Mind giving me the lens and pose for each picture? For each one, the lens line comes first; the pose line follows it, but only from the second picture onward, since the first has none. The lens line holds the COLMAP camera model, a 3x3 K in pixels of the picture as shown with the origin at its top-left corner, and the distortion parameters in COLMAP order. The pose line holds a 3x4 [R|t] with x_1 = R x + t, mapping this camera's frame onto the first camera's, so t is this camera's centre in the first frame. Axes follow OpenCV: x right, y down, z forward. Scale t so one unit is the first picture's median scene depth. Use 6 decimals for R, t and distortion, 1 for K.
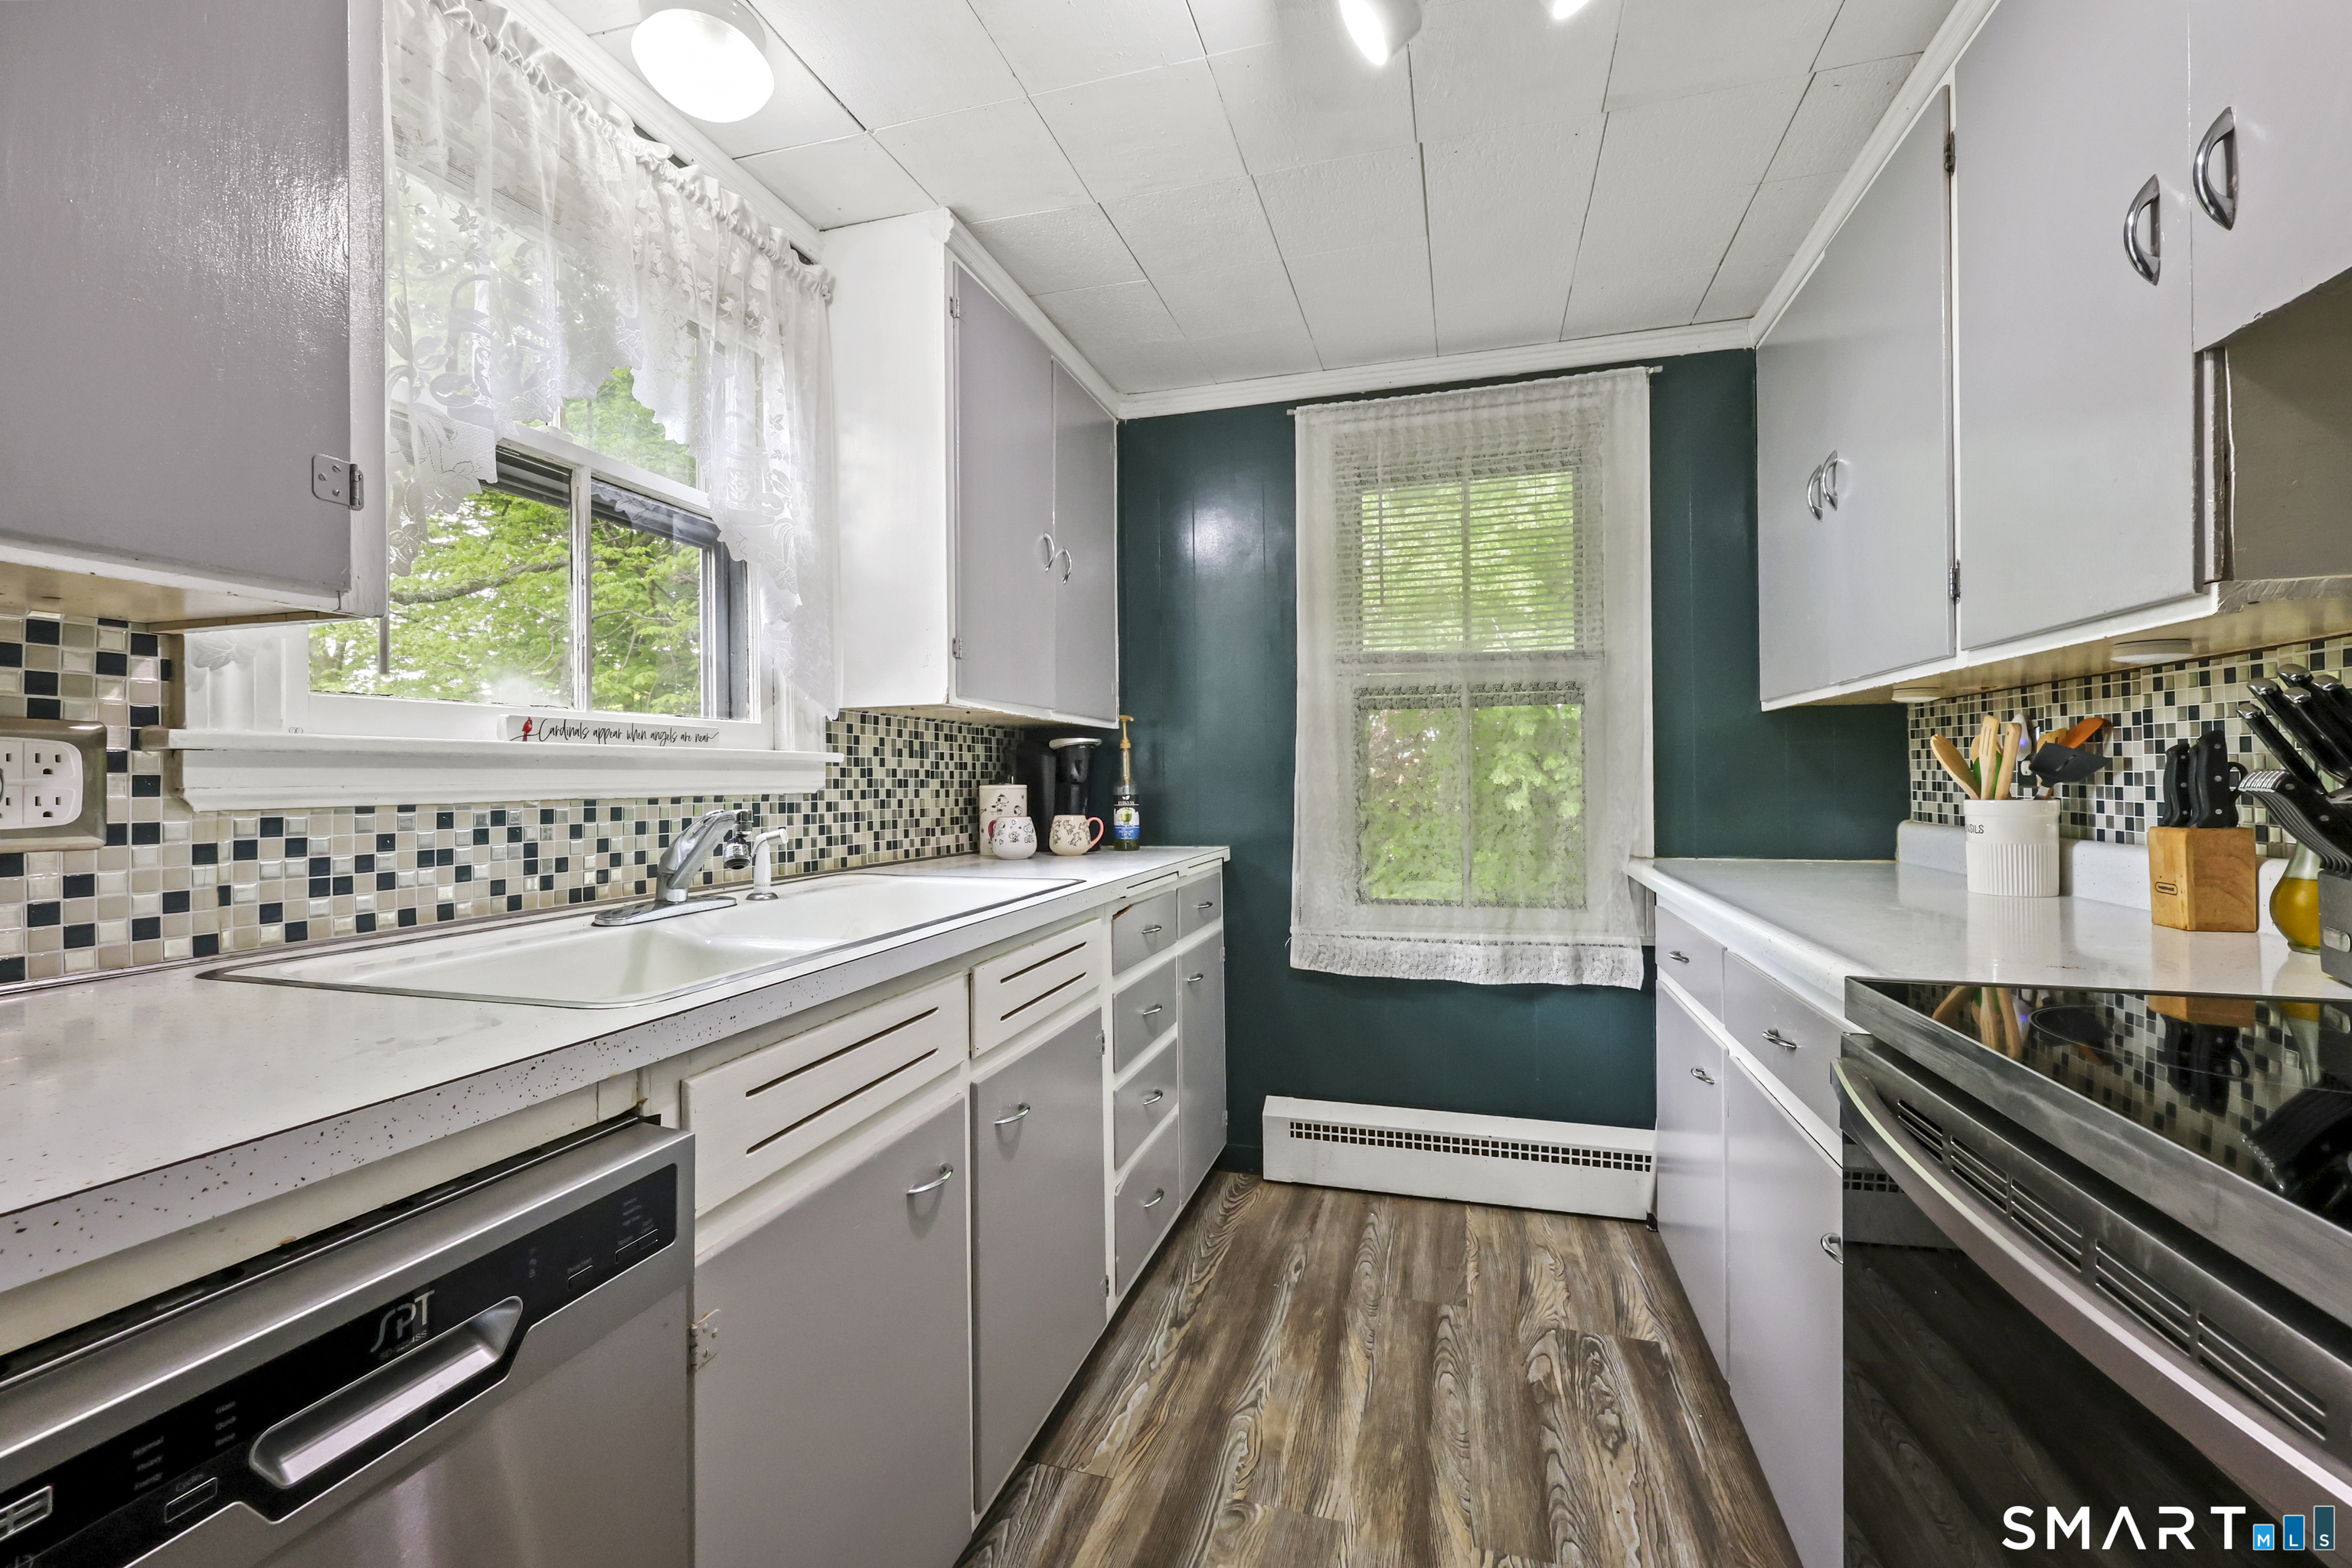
lens RADIAL K [[959.7, 0, 1180.7], [0, 959.7, 777.5], [0, 0, 1]] dist [0.000157, 0.000425]
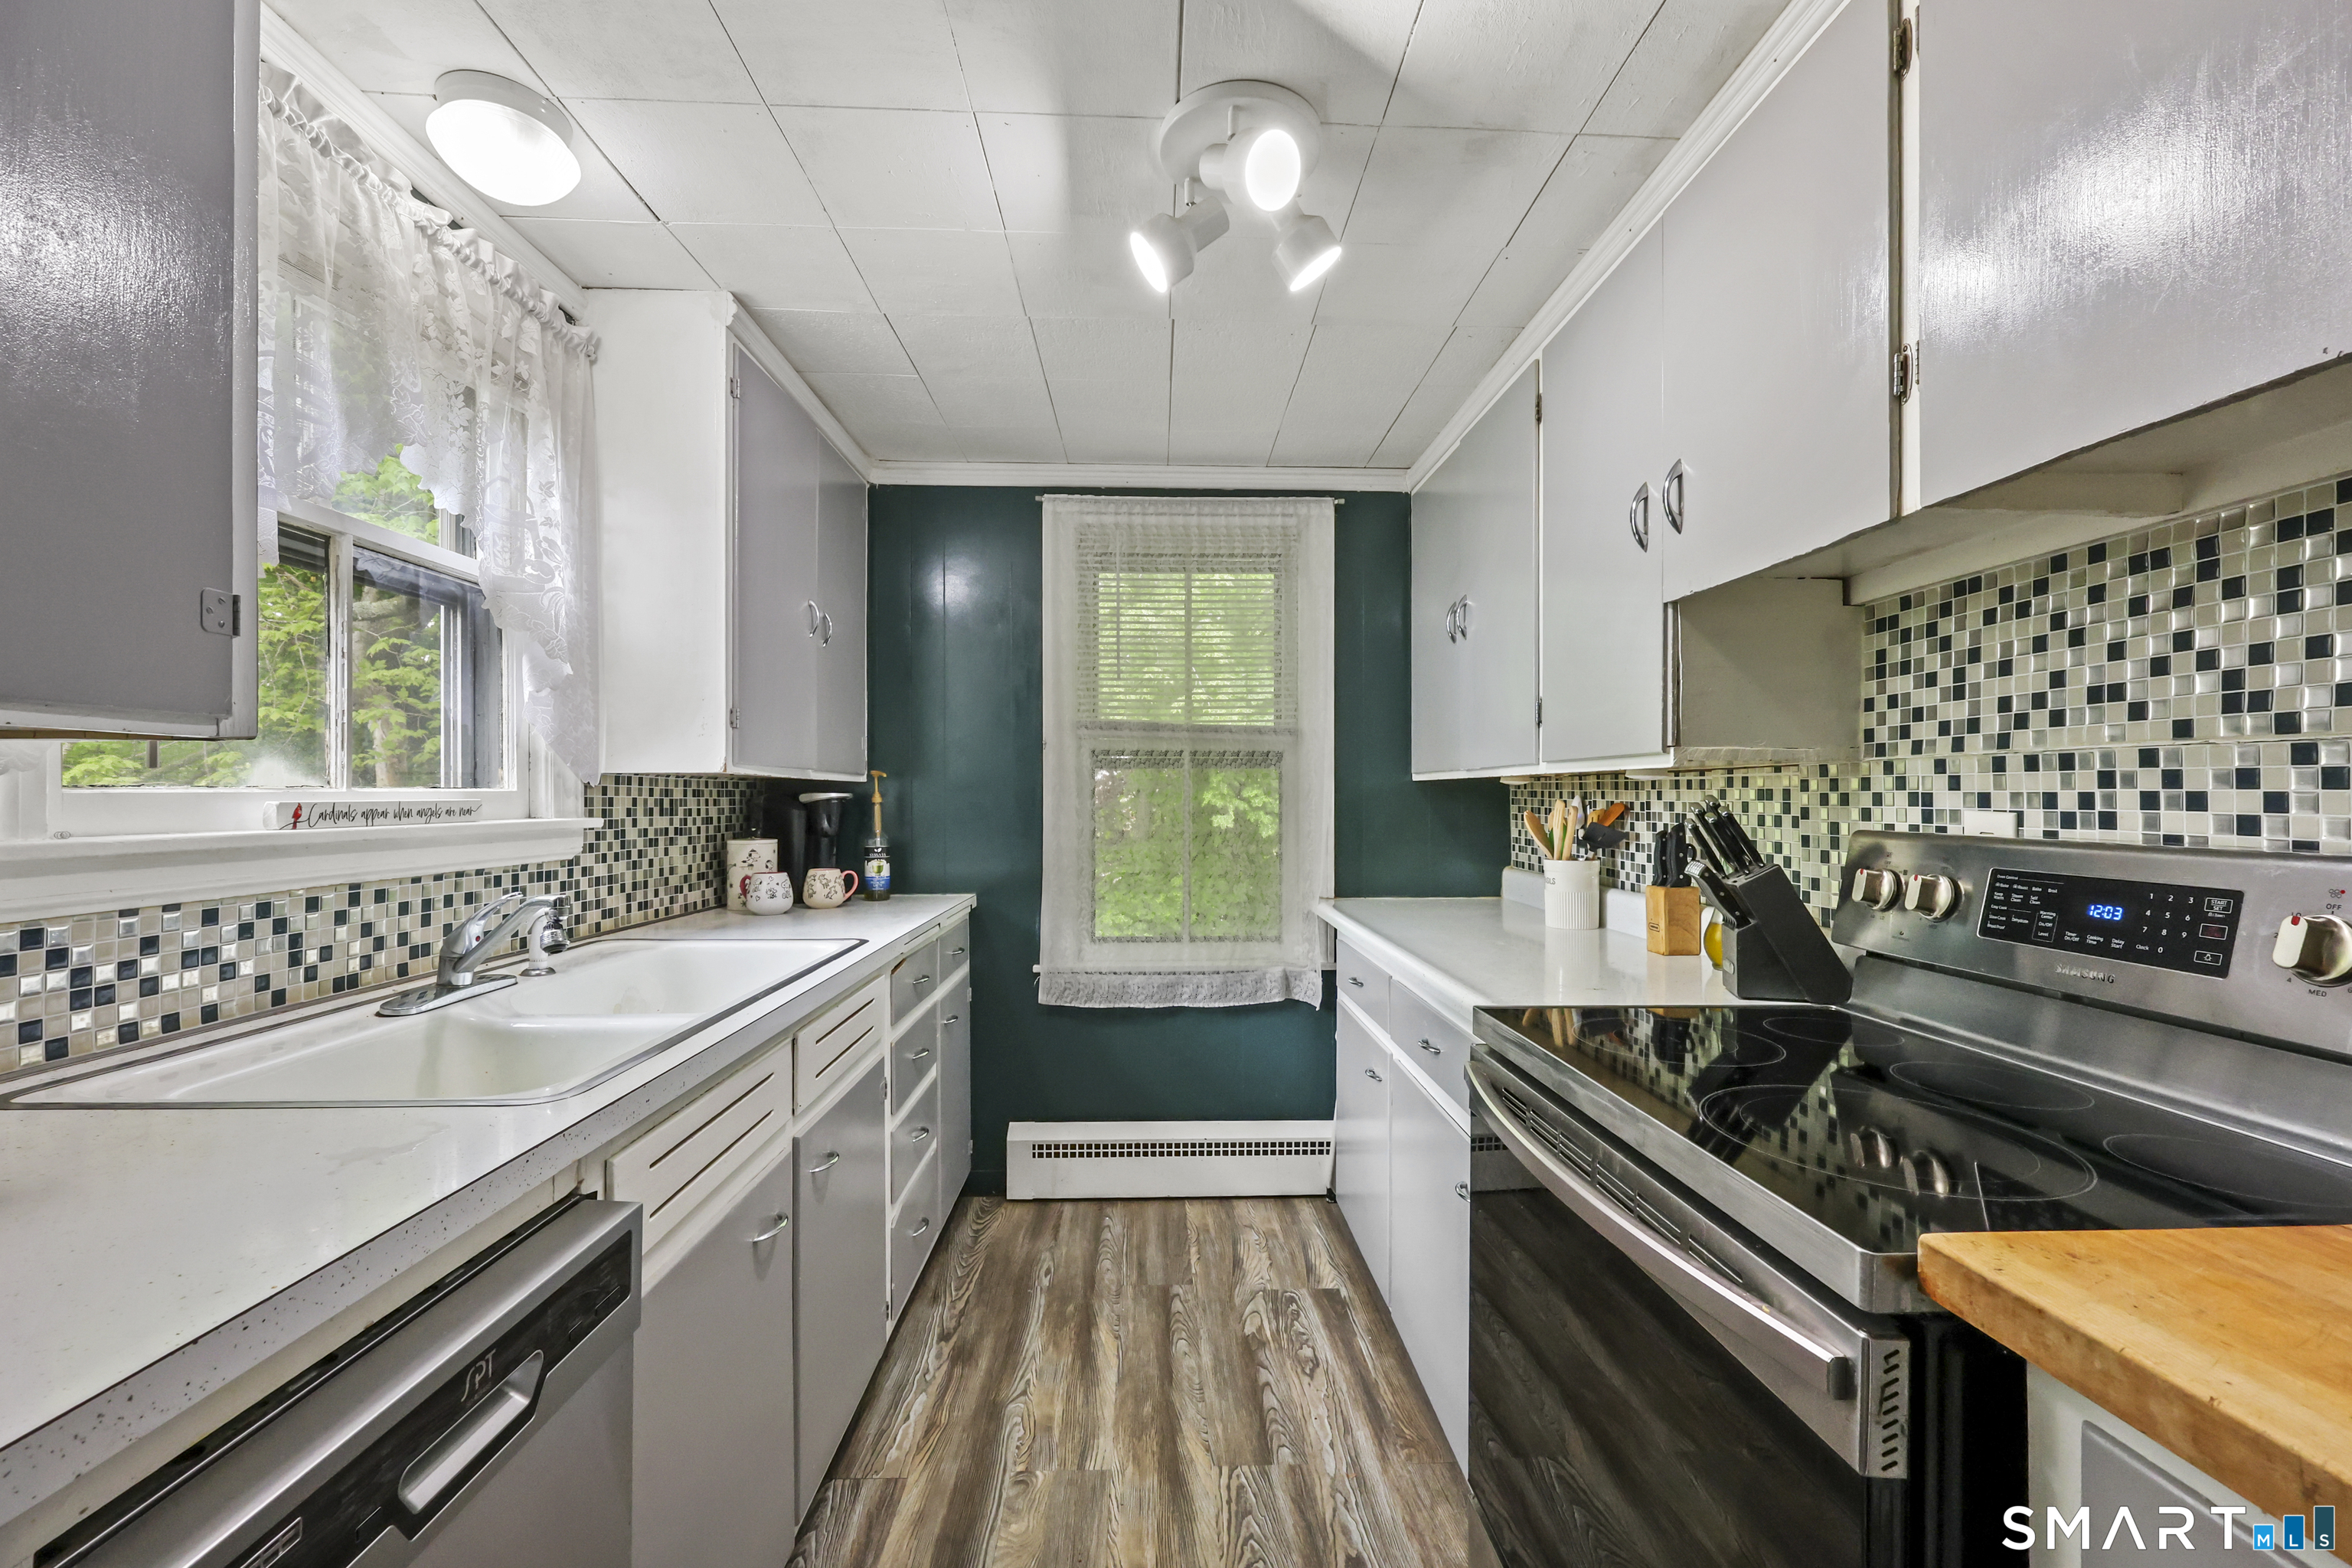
lens RADIAL K [[959.7, 0, 1178.1], [0, 959.7, 798.1], [0, 0, 1]] dist [0.000157, 0.000425]
pose [[0.950408, 0.008677, 0.310885, -0.122893], [-0.009145, 0.999958, 0.000046, -0.065688], [-0.310872, -0.002887, 0.950447, -0.160073]]
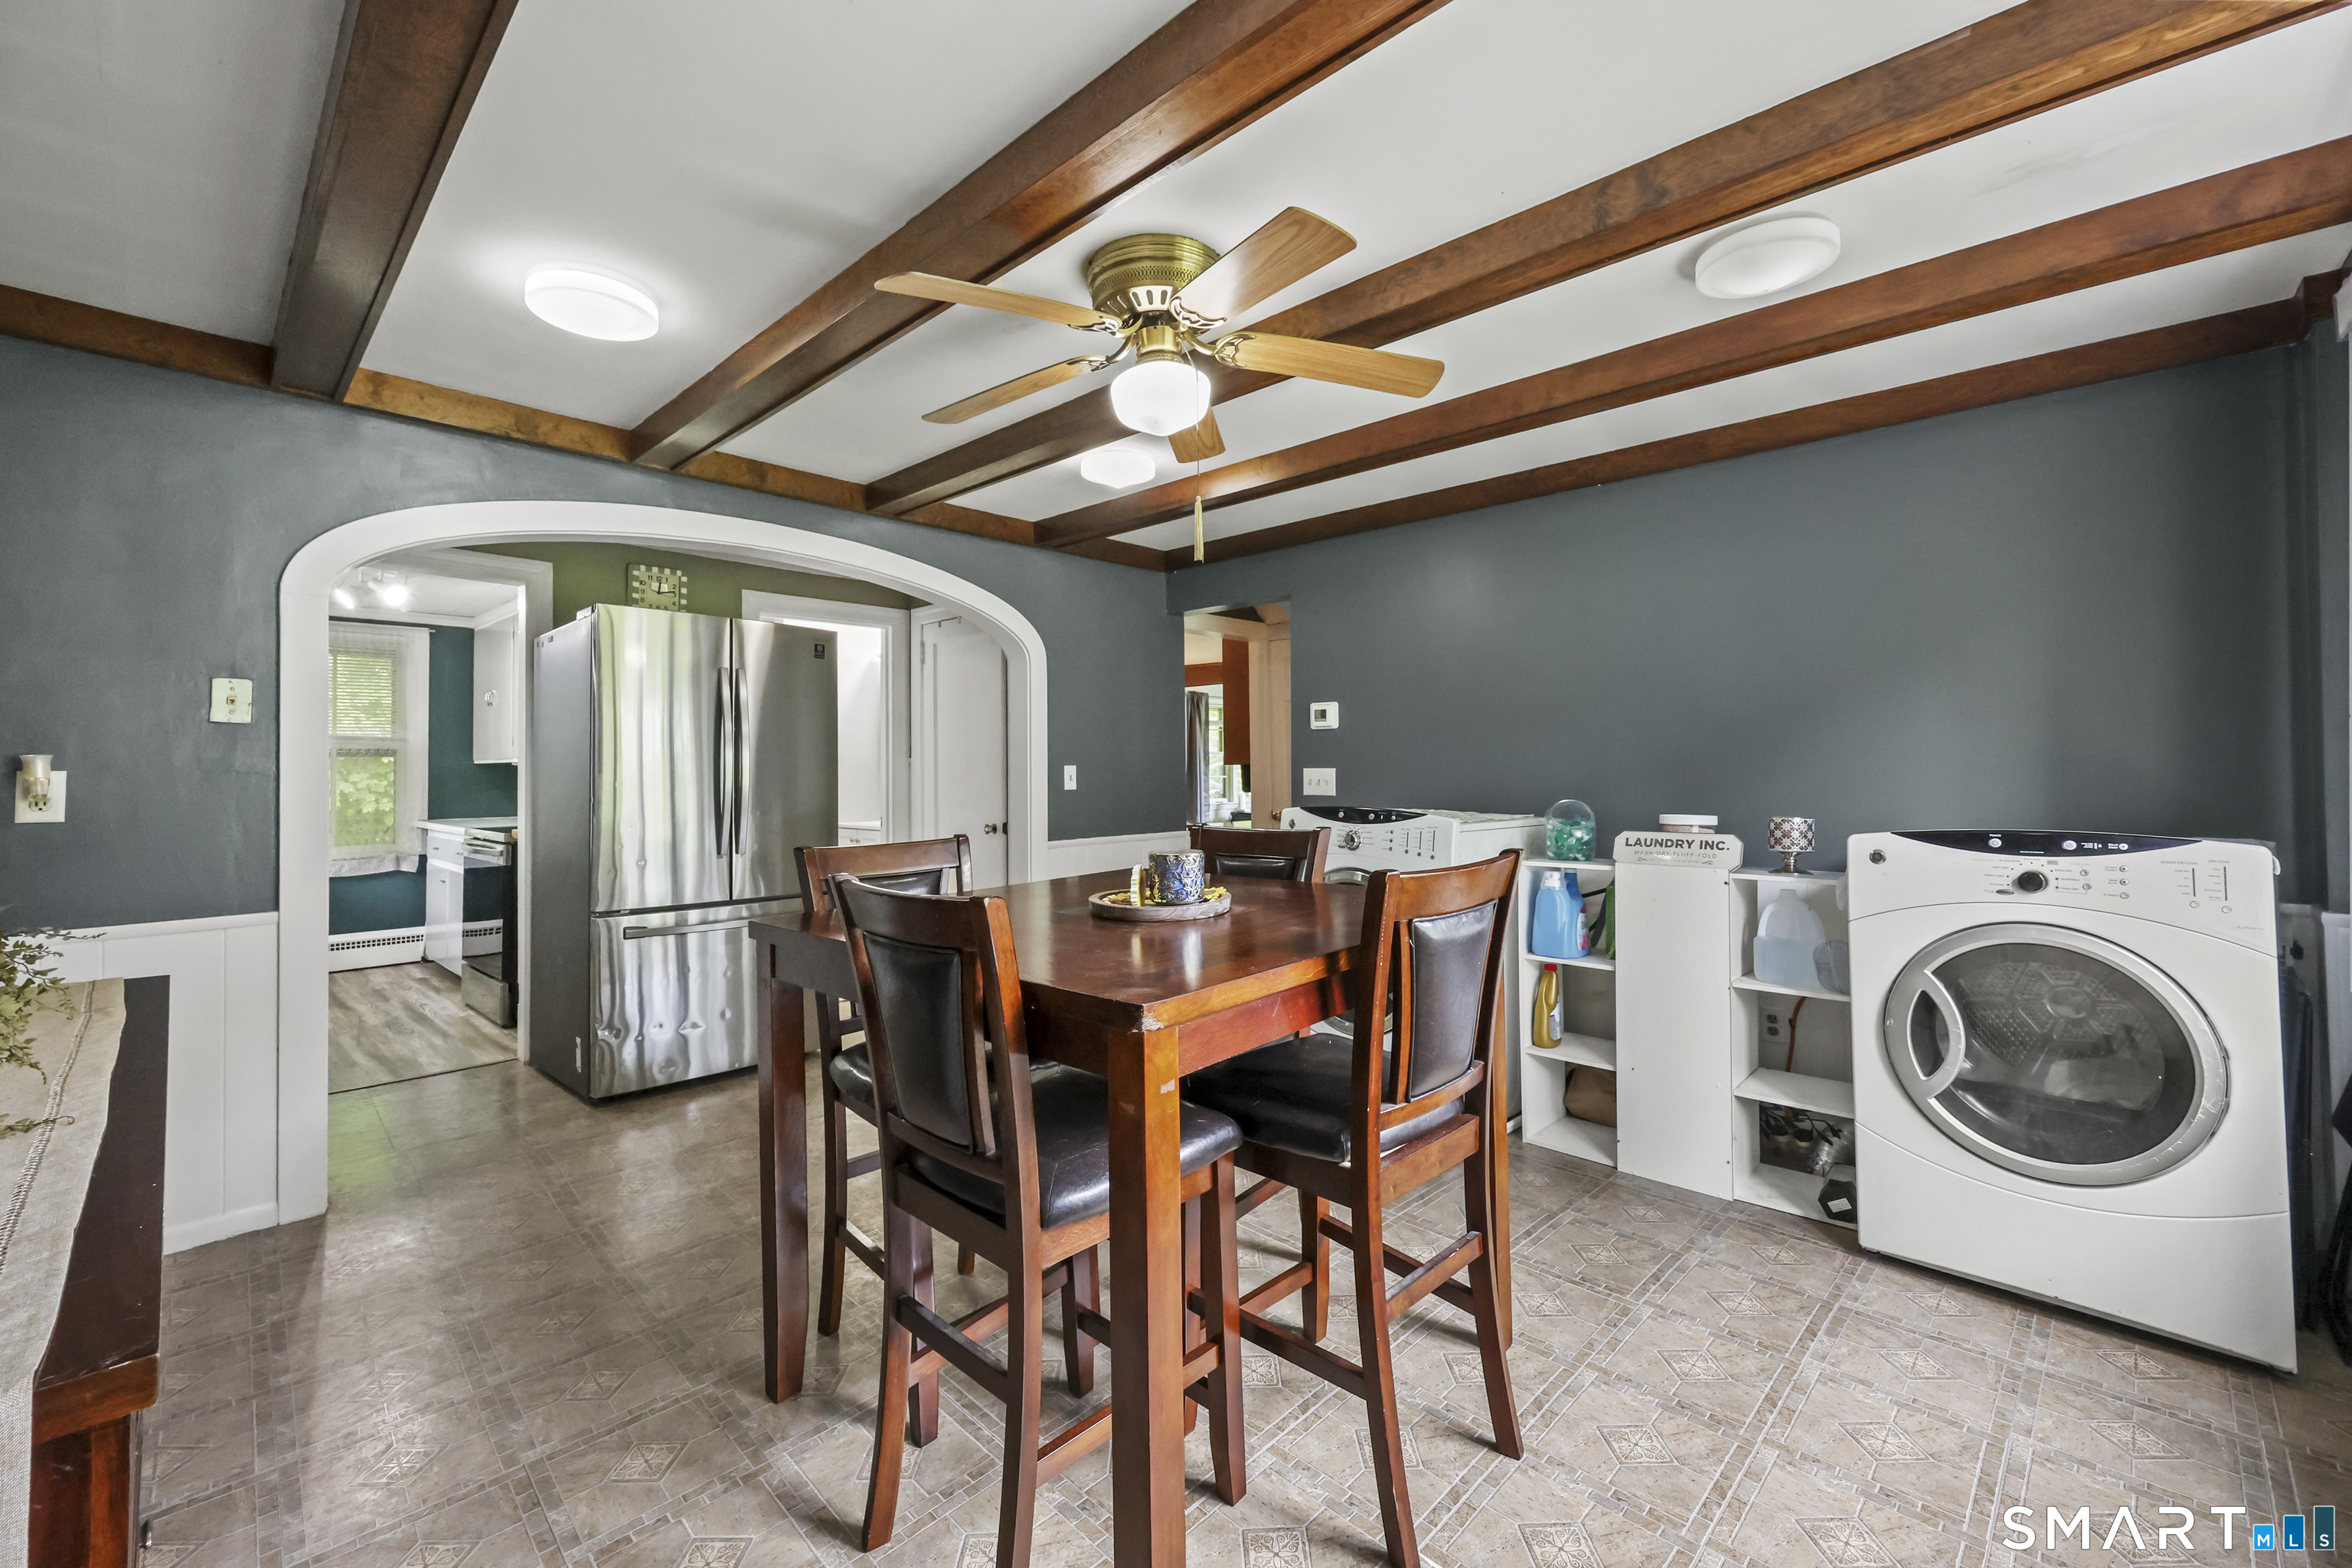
lens RADIAL K [[959.7, 0, 1189.2], [0, 959.7, 756.9], [0, 0, 1]] dist [0.000157, 0.000425]
pose [[0.427116, 0.024461, 0.903866, -1.501799], [-0.002722, 0.999664, -0.025768, -0.035475], [-0.904193, 0.008546, 0.427039, -3.030967]]
